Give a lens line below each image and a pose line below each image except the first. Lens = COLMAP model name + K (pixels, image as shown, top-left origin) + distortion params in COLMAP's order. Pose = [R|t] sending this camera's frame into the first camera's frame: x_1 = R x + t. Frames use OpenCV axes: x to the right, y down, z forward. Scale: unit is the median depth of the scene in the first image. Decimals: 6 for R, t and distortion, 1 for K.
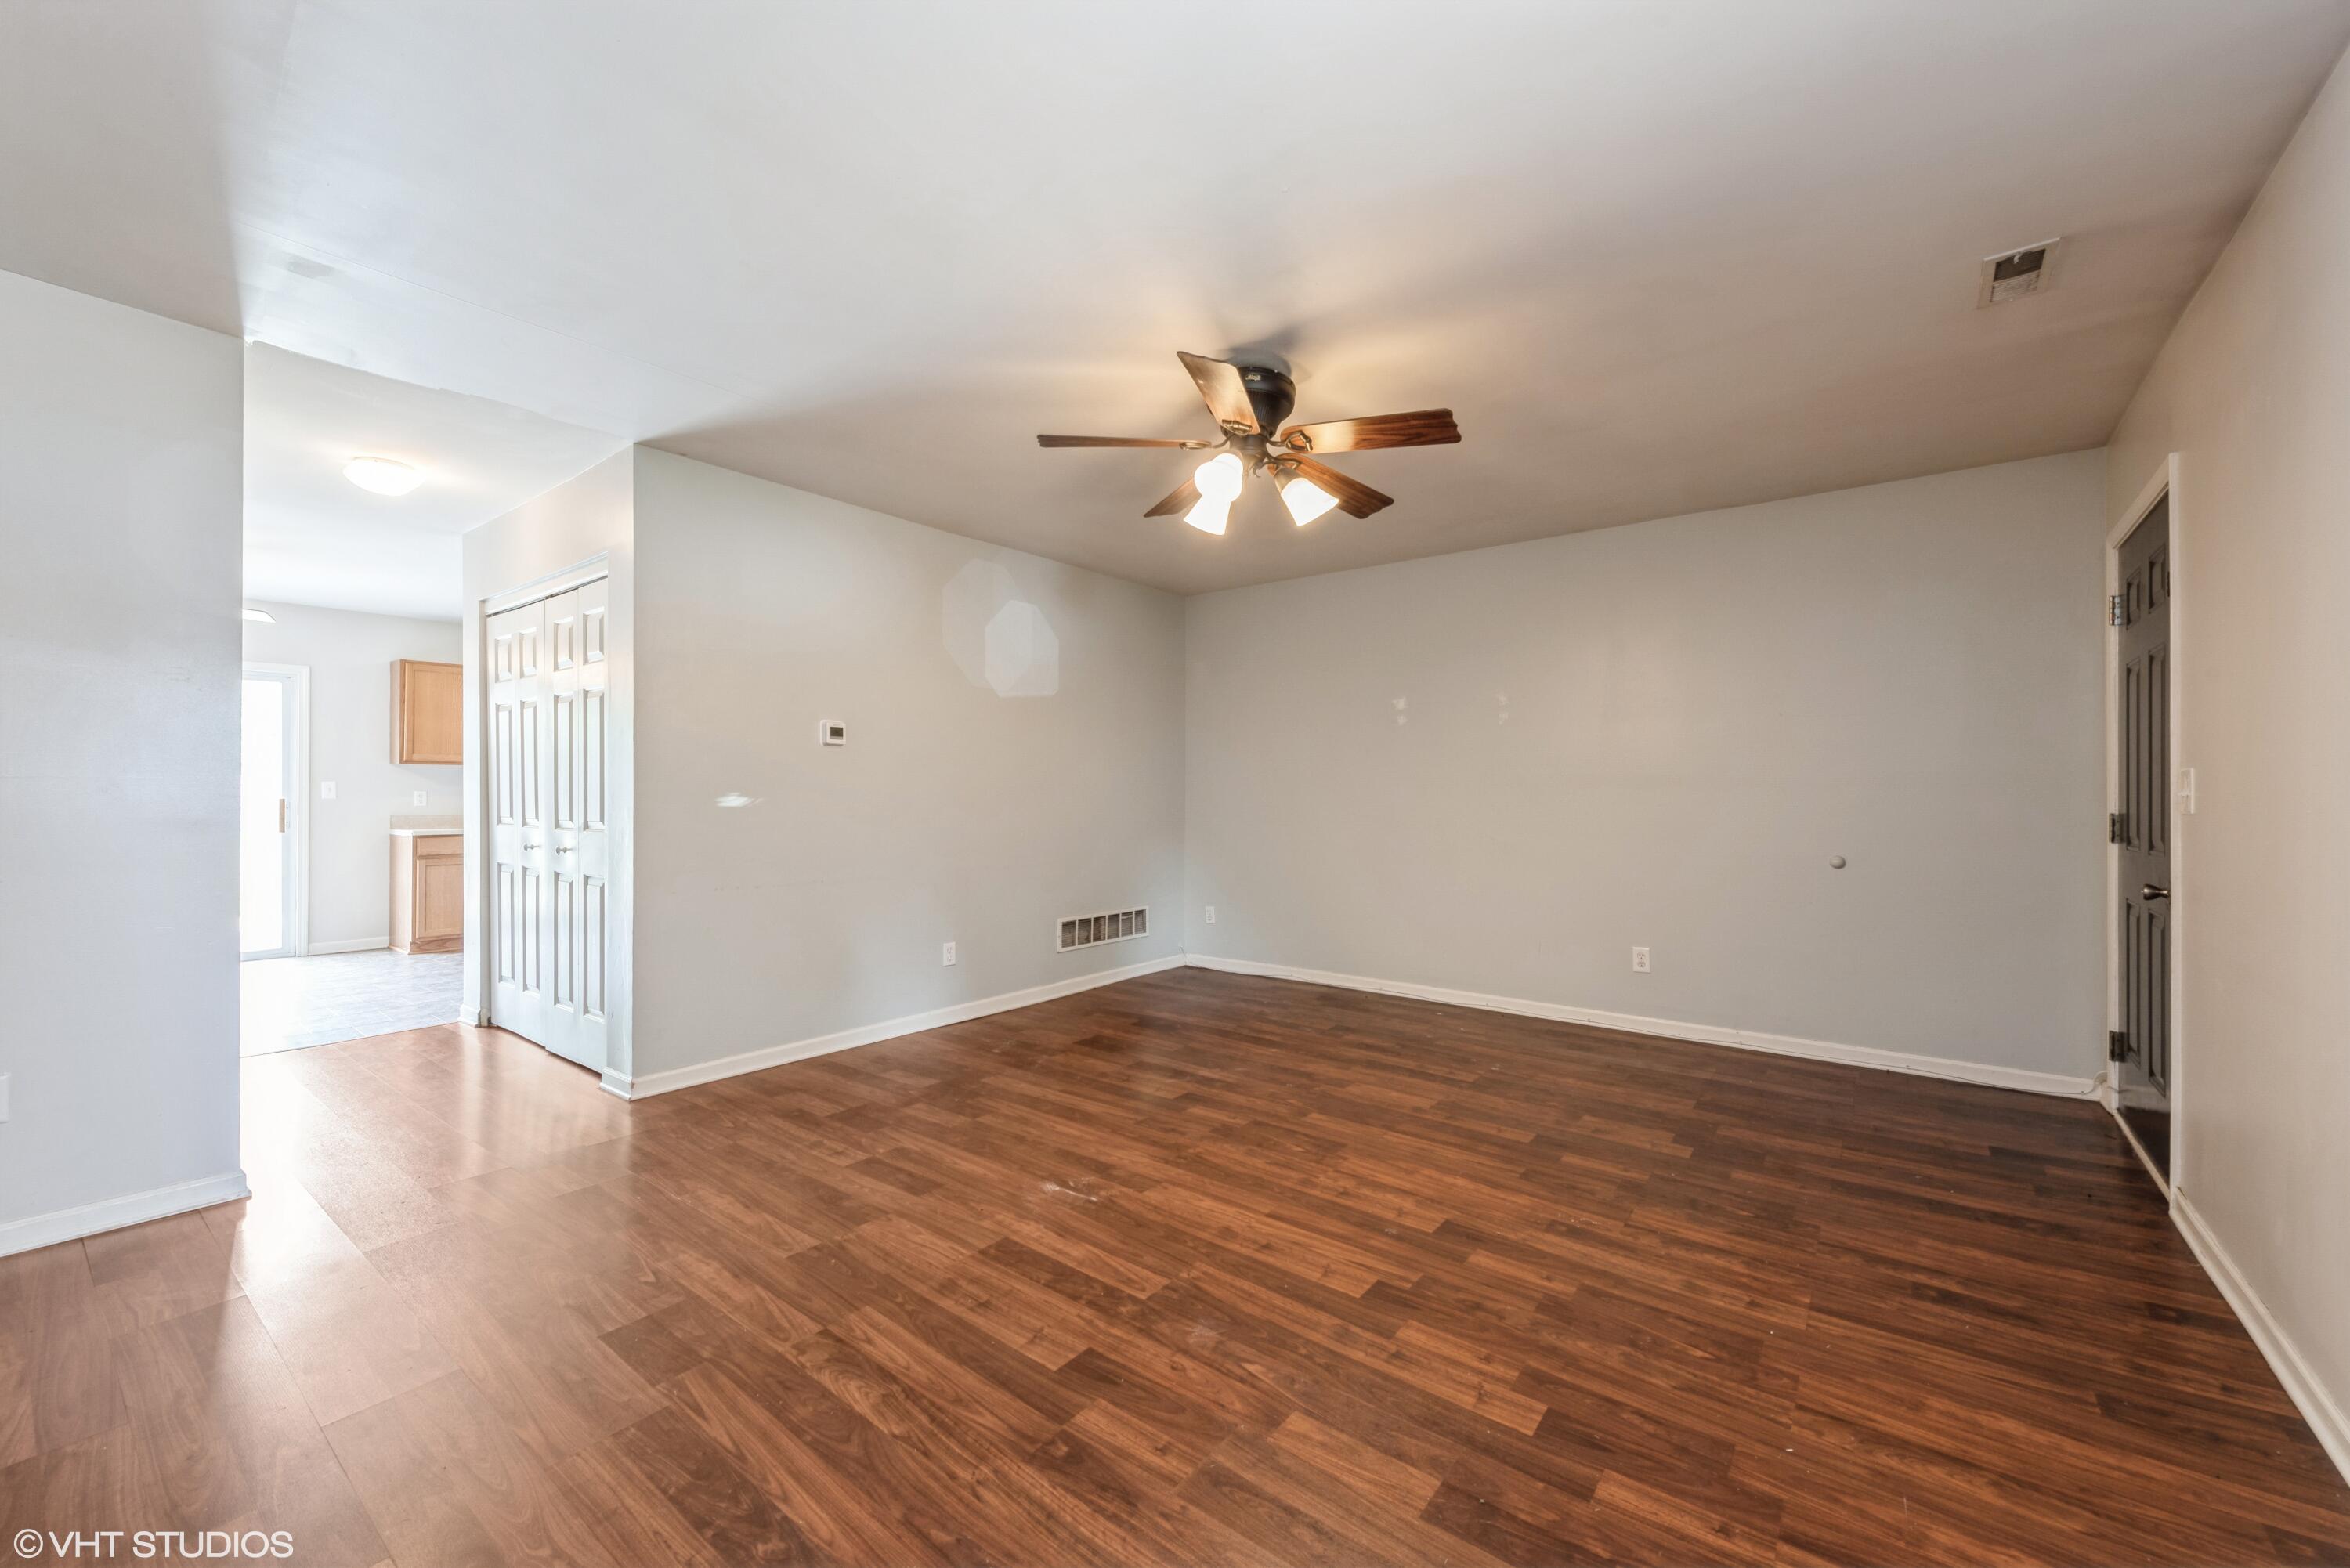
lens RADIAL K [[910.2, 0, 1175.0], [0, 910.2, 784.0], [0, 0, 1]] dist [-0.000496, -0.000061]
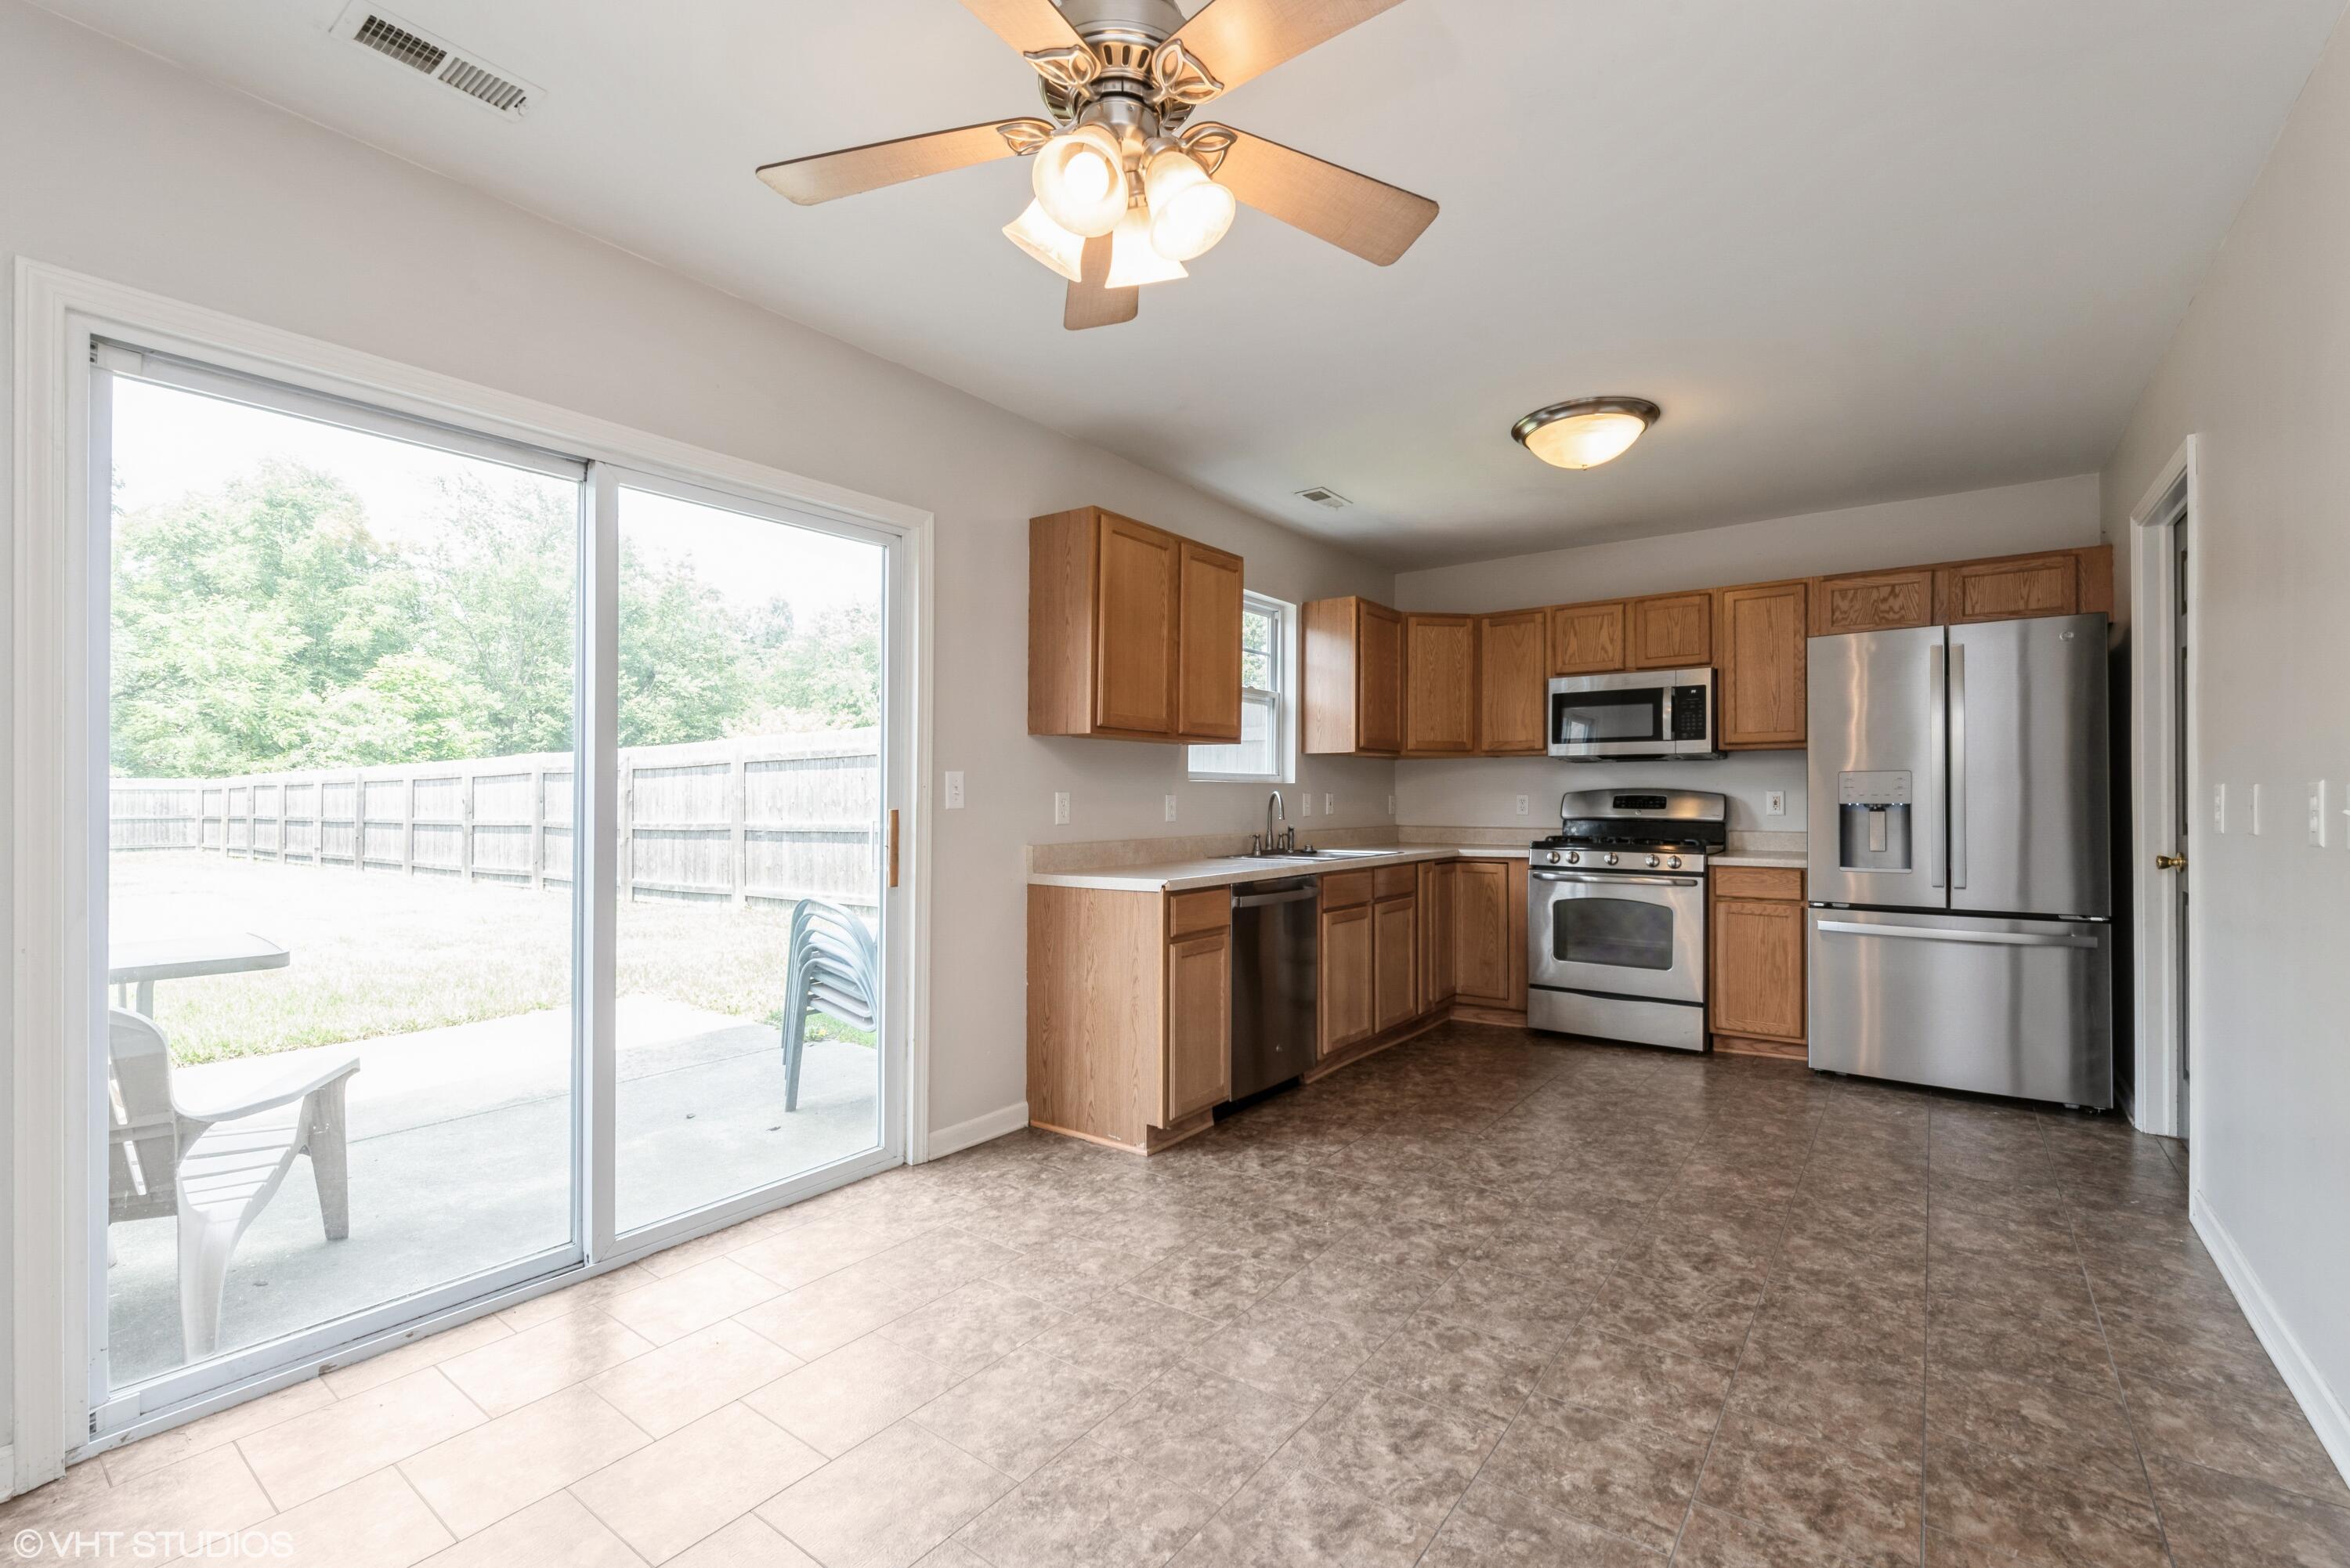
lens RADIAL K [[1011.2, 0, 1180.2], [0, 1011.2, 792.0], [0, 0, 1]] dist [-0.000803, 0.000197]
pose [[0.999466, 0.000792, 0.032657, -0.837616], [-0.000668, 0.999993, -0.003813, 0.009493], [-0.032659, 0.003789, 0.999459, 0.497200]]
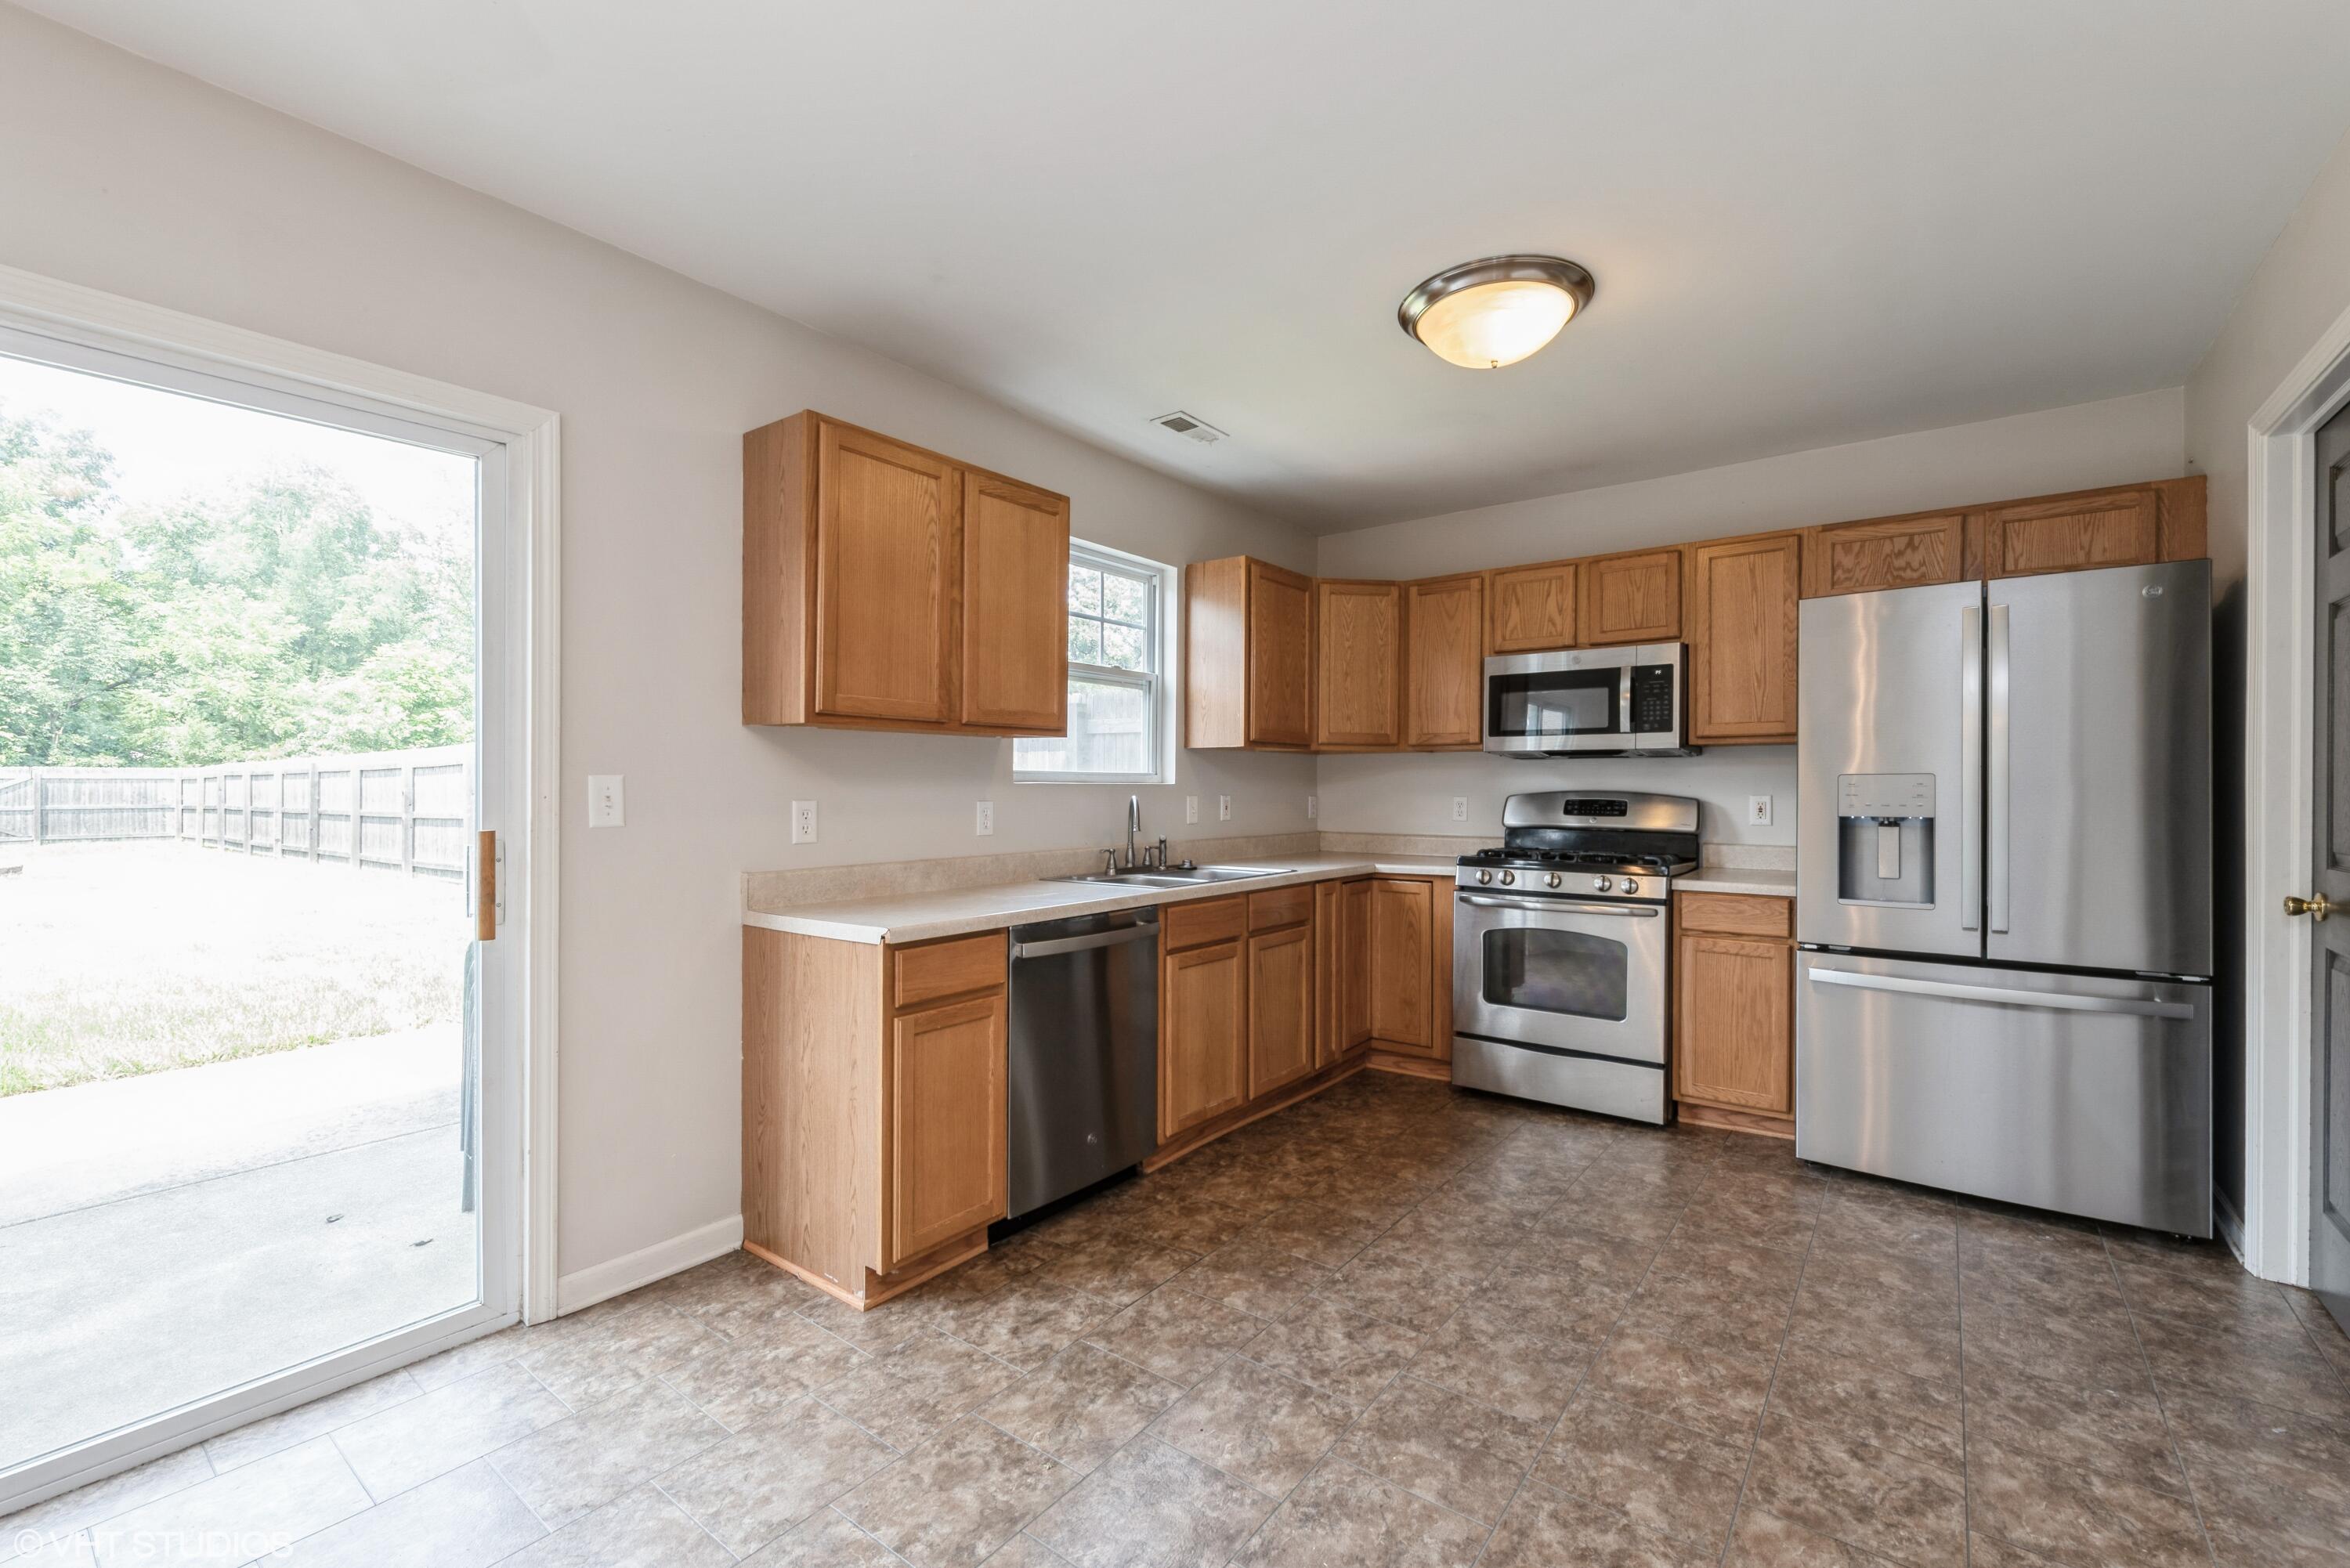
lens RADIAL K [[988.7, 0, 1182.5], [0, 988.7, 791.4], [0, 0, 1]] dist [0.002033, -0.000651]
pose [[0.999777, 0.002527, 0.020979, -0.733307], [-0.002671, 0.999973, 0.006850, 0.000121], [-0.020961, -0.006905, 0.999756, 0.642808]]
